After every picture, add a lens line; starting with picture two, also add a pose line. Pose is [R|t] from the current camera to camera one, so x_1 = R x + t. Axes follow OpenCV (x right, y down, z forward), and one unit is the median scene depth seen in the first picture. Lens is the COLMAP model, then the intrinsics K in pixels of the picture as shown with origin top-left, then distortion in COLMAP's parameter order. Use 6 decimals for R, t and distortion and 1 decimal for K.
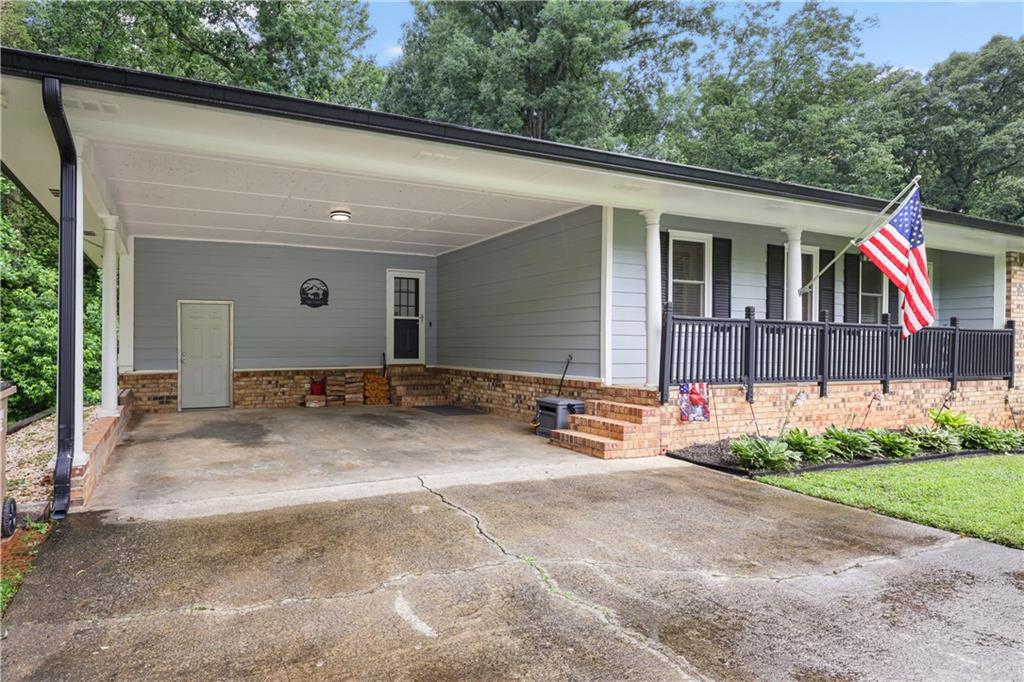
lens RADIAL K [[457.8, 0, 511.4], [0, 457.8, 340.0], [0, 0, 1]] dist [0.000011, -0.000490]
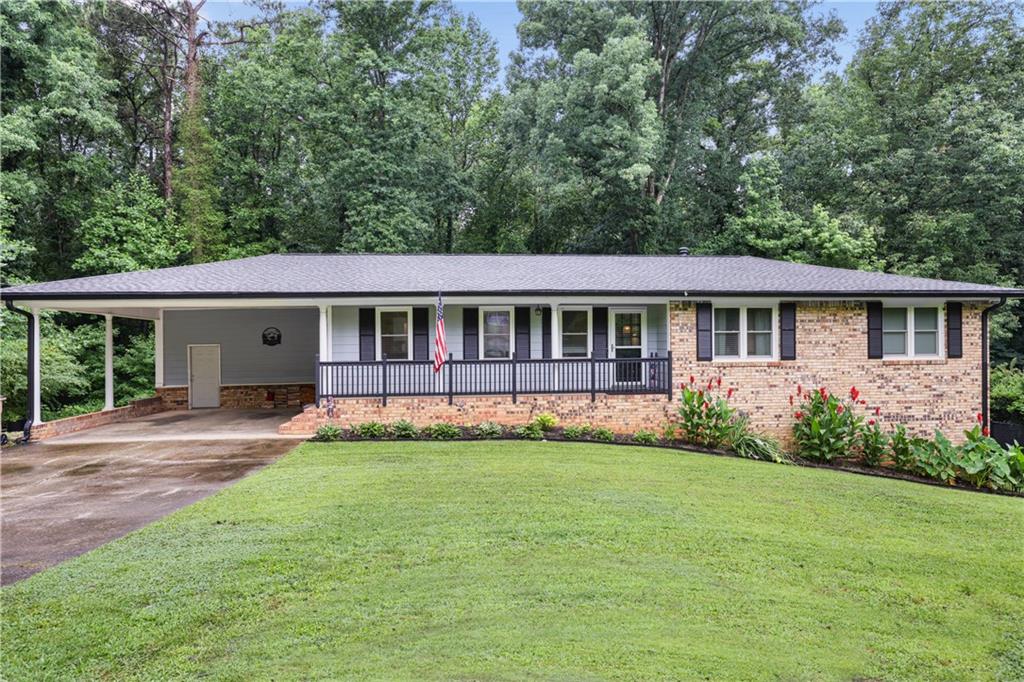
lens RADIAL K [[422.8, 0, 512.5], [0, 422.8, 343.2], [0, 0, 1]] dist [-0.000901, -0.000082]
pose [[0.977927, -0.019313, -0.208054, 0.848810], [0.015702, 0.999696, -0.018994, -0.046622], [0.208358, 0.015308, 0.977933, -0.324338]]
